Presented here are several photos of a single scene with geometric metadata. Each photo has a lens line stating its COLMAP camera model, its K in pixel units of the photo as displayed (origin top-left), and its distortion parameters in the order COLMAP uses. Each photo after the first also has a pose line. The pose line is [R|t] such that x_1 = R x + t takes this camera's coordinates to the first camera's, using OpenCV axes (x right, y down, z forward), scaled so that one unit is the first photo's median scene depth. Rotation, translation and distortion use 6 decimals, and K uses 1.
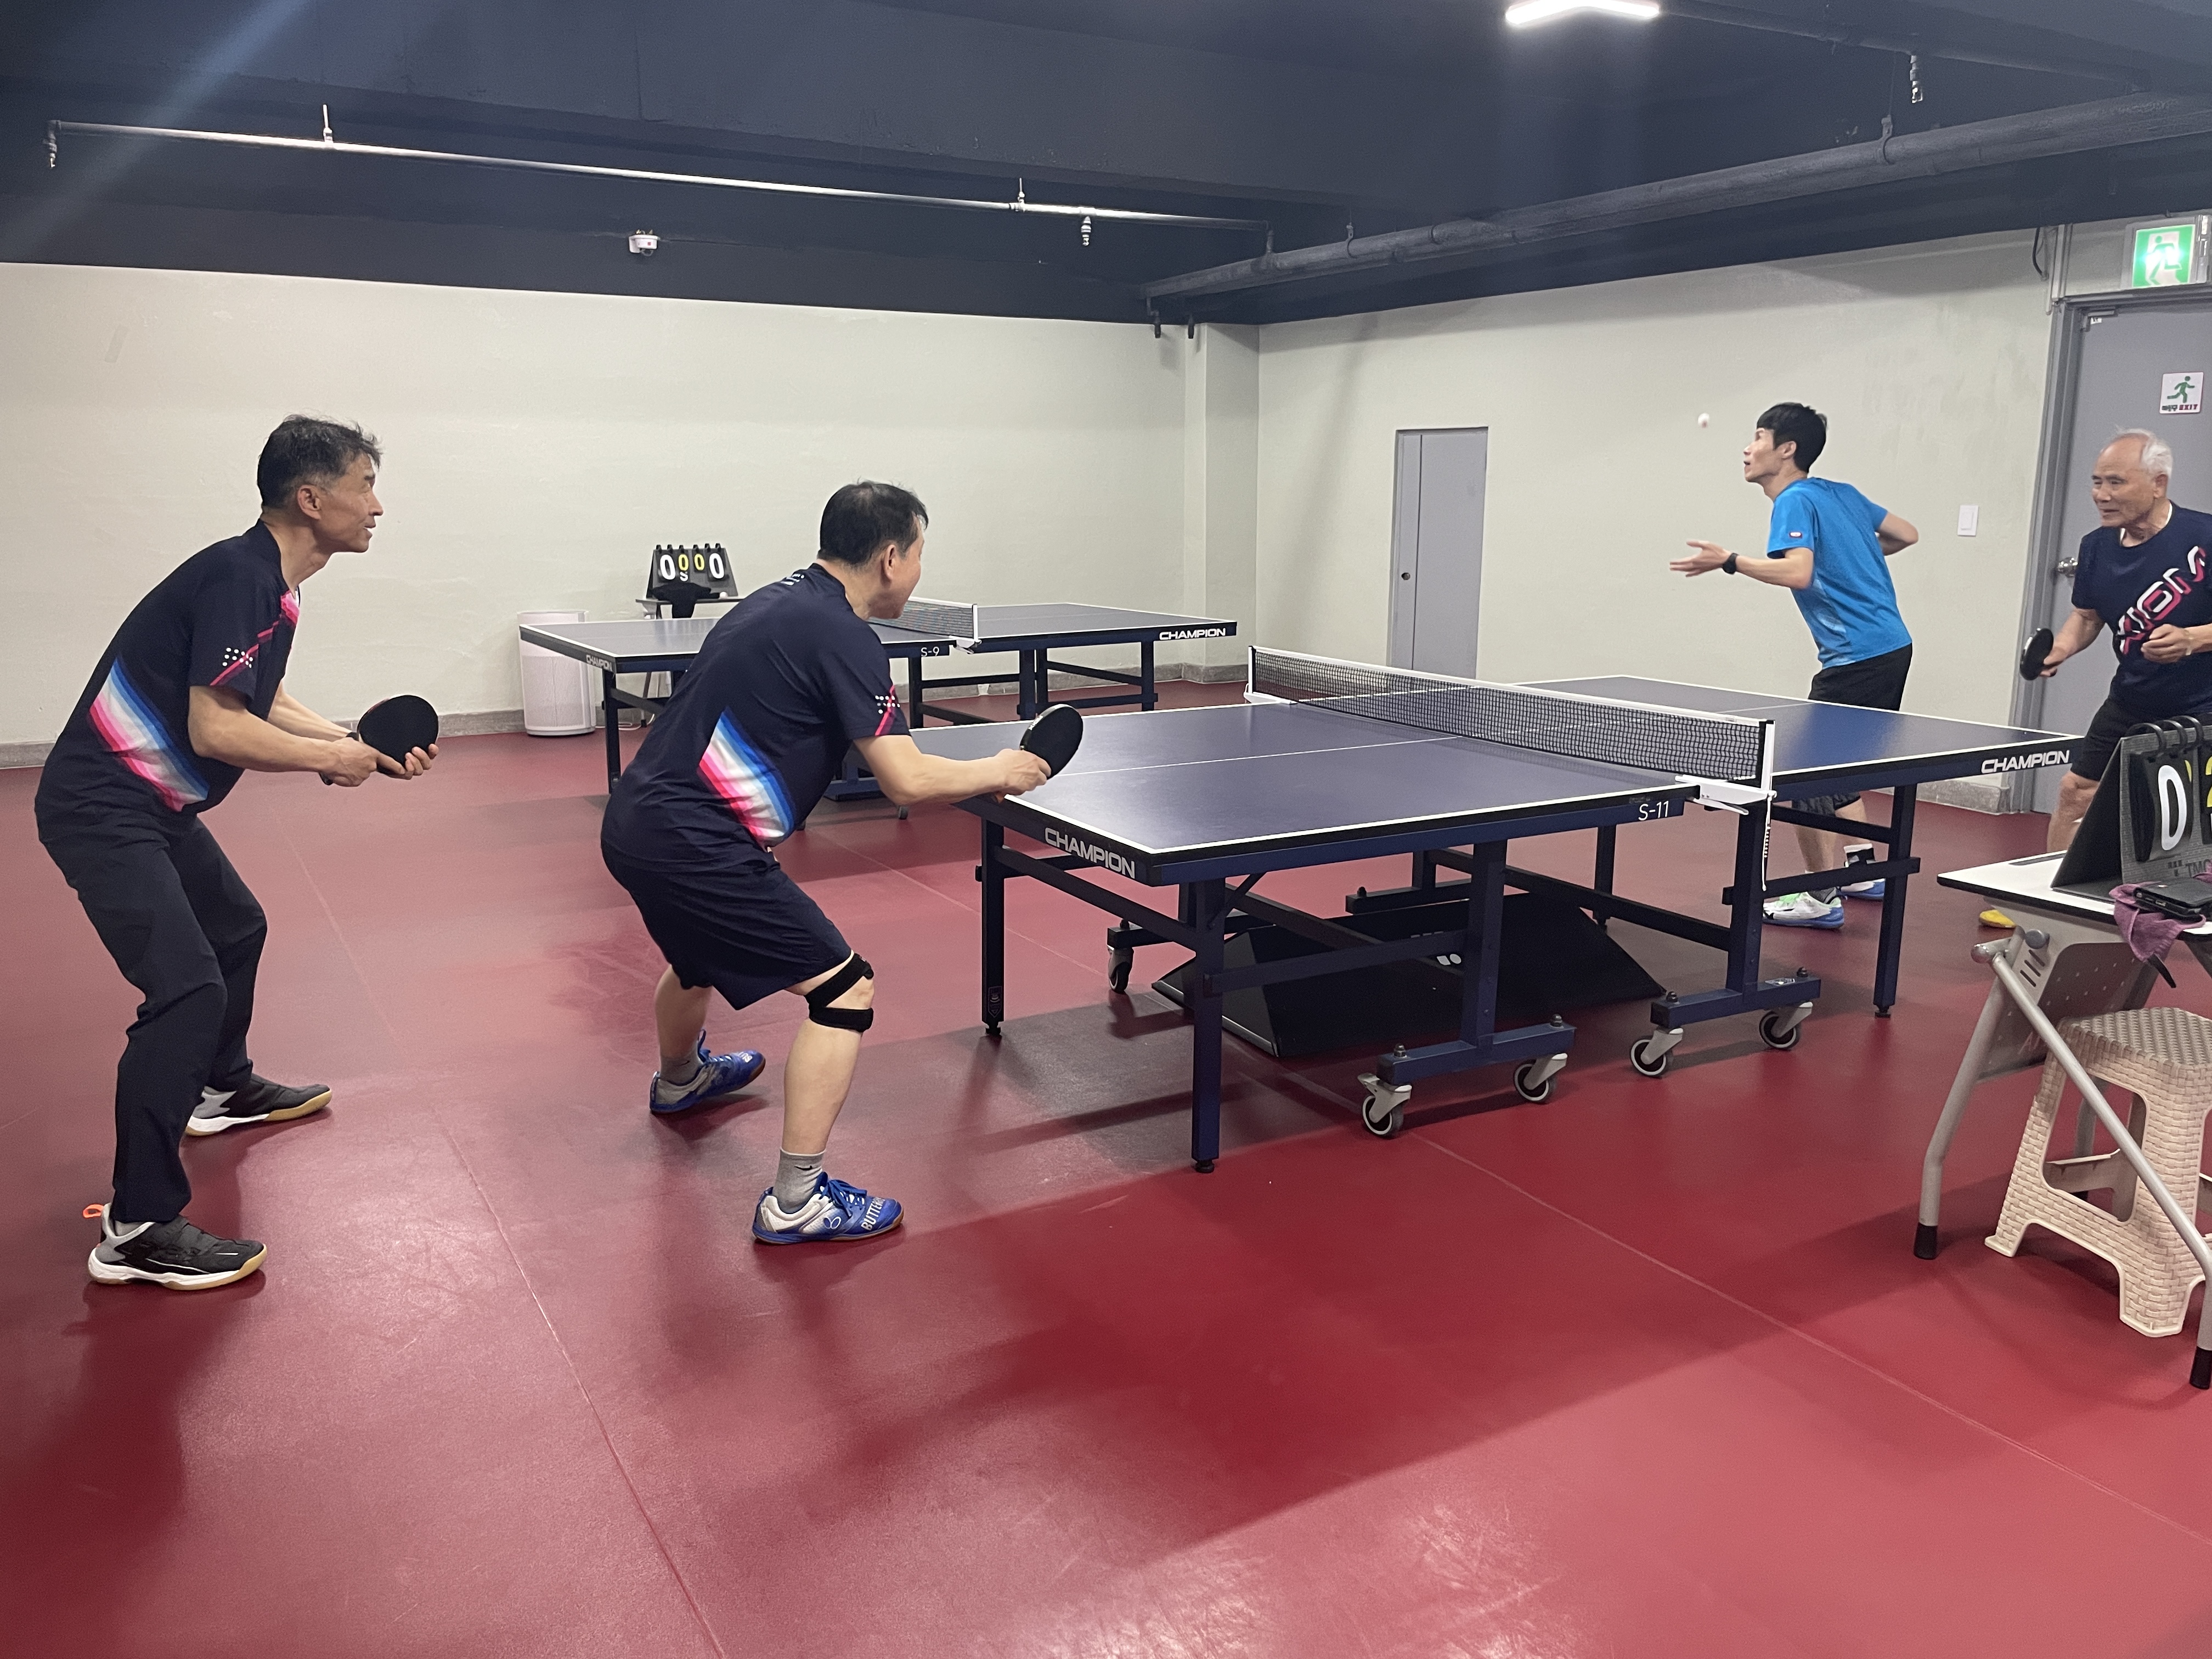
lens RADIAL K [[1684.2, 0, 1108.5], [0, 1684.2, 814.2], [0, 0, 1]] dist [0.086968, -0.120759]
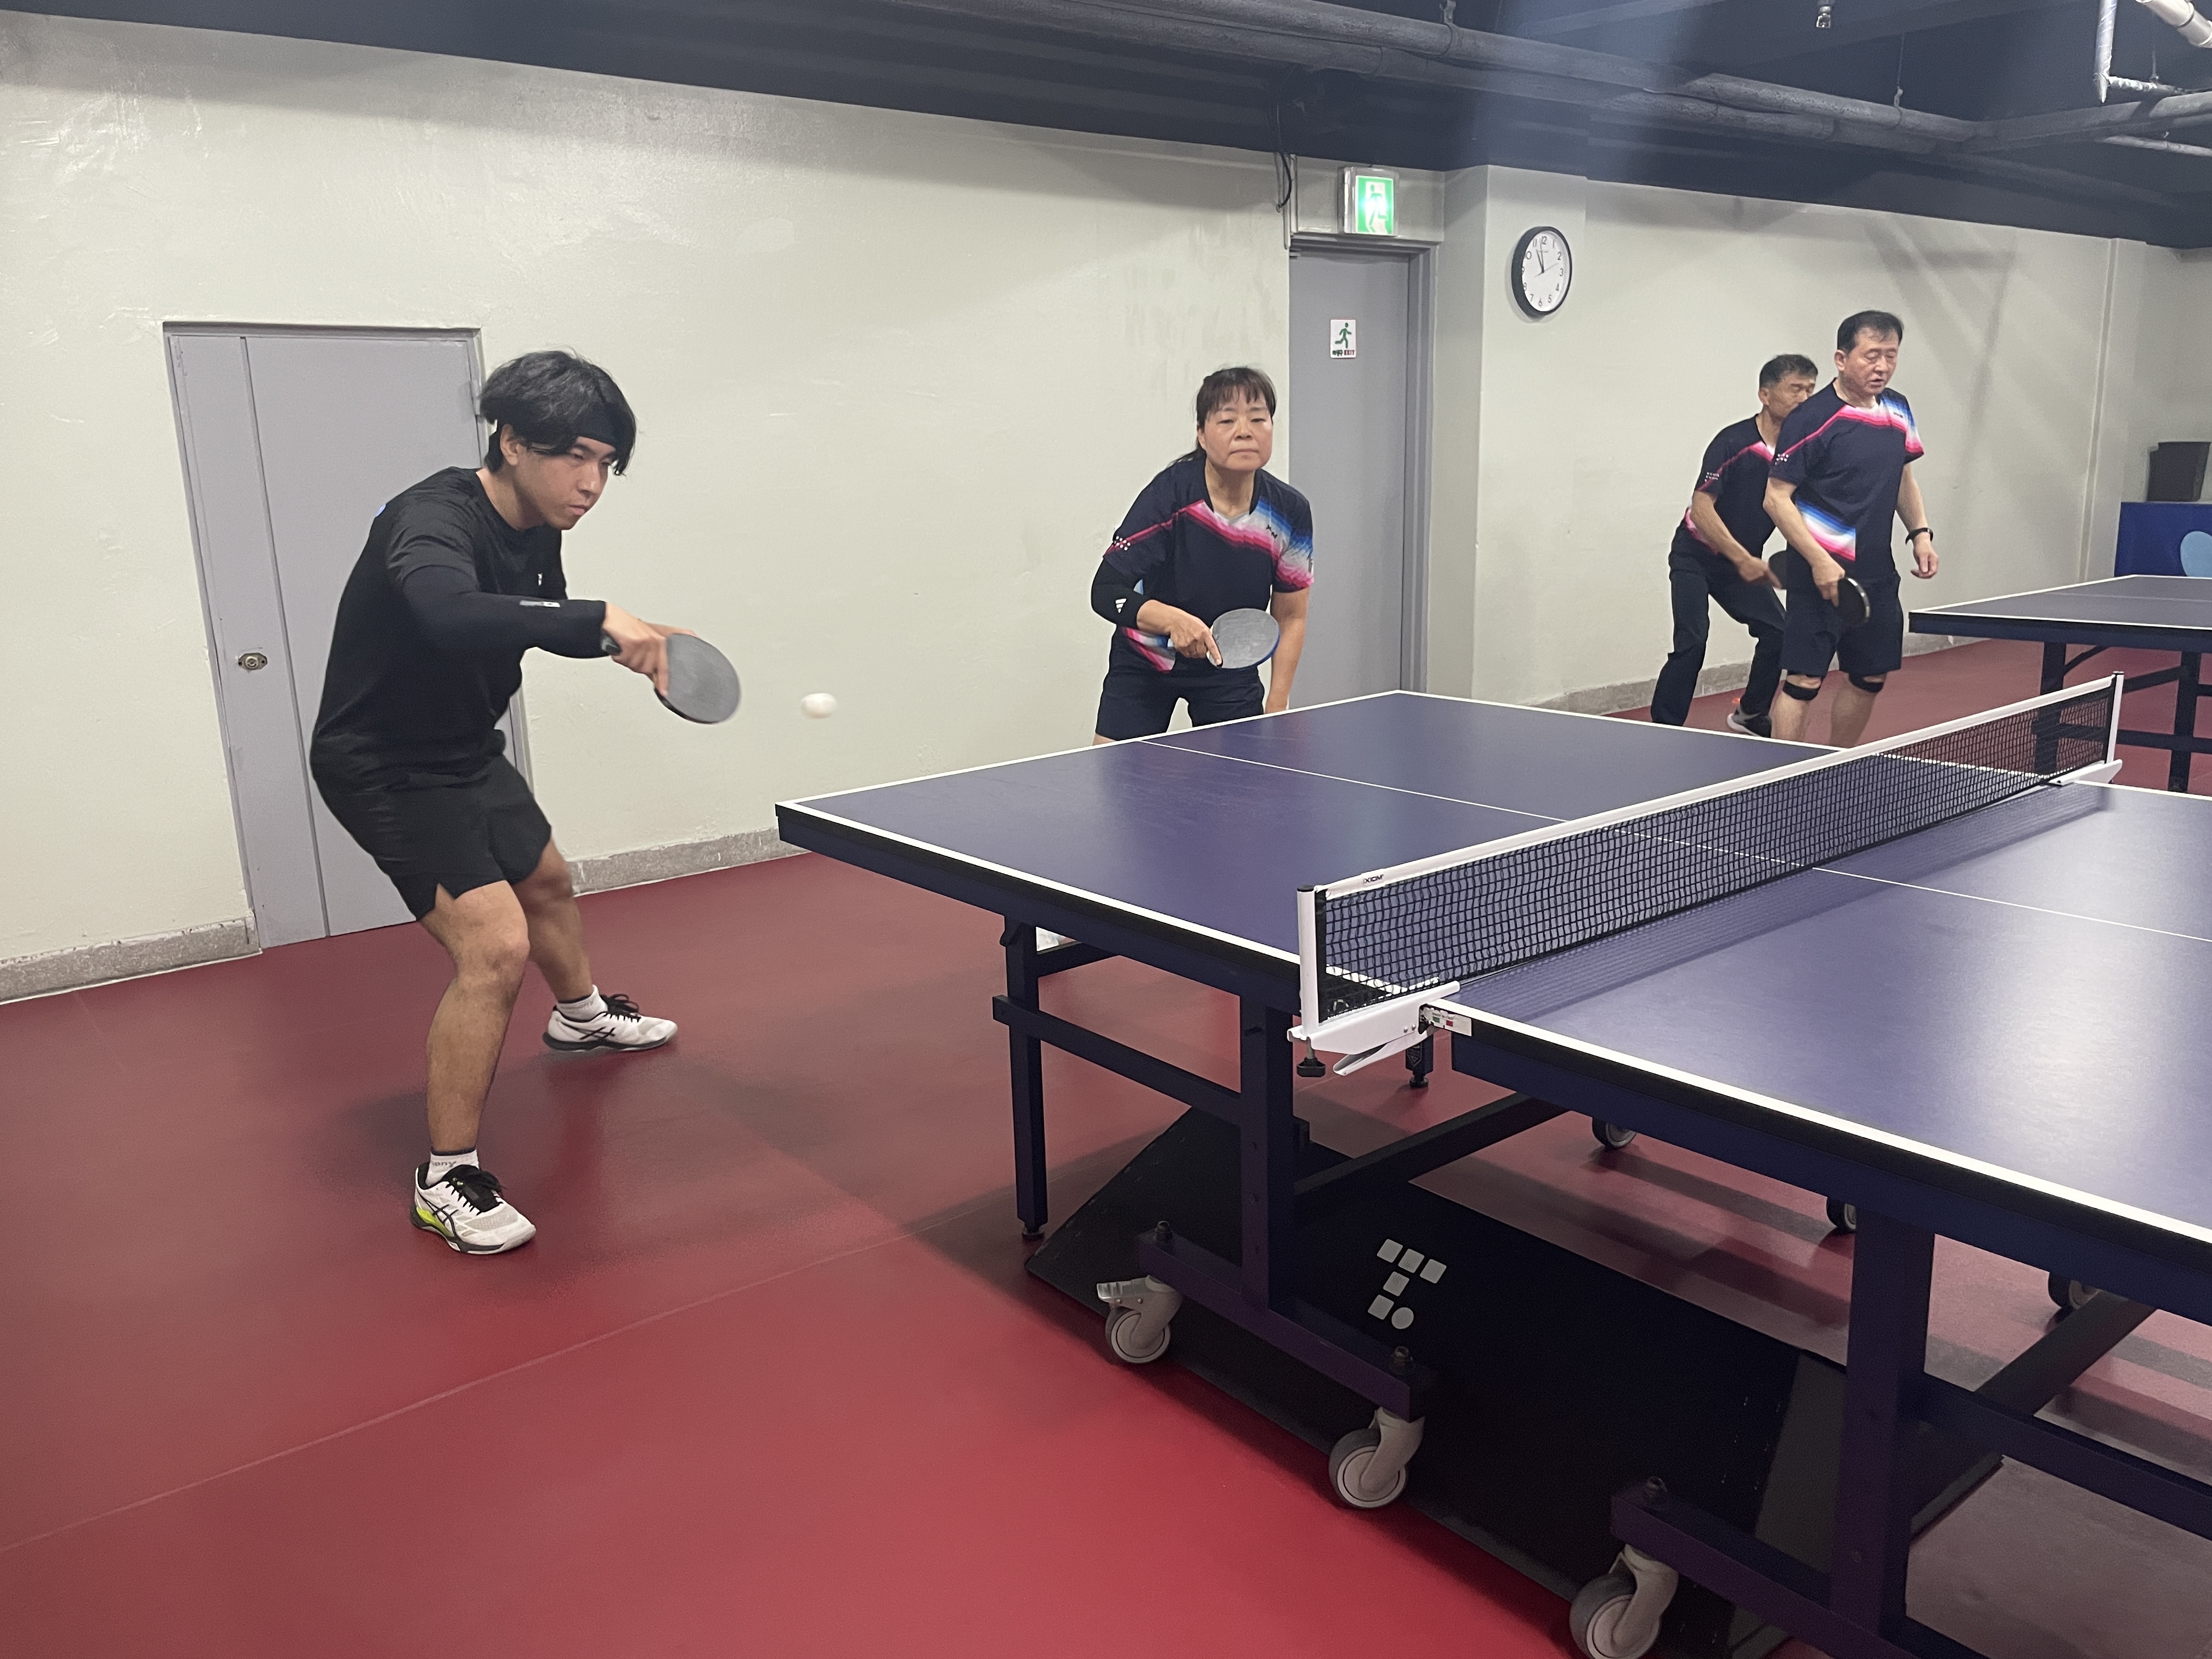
lens RADIAL K [[1684.2, 0, 1108.5], [0, 1684.2, 814.2], [0, 0, 1]] dist [0.086968, -0.120759]
pose [[-0.151155, -0.214310, 0.964999, -0.435307], [0.218851, 0.944735, 0.244090, -0.247170], [-0.963979, 0.248087, -0.095899, 1.271916]]
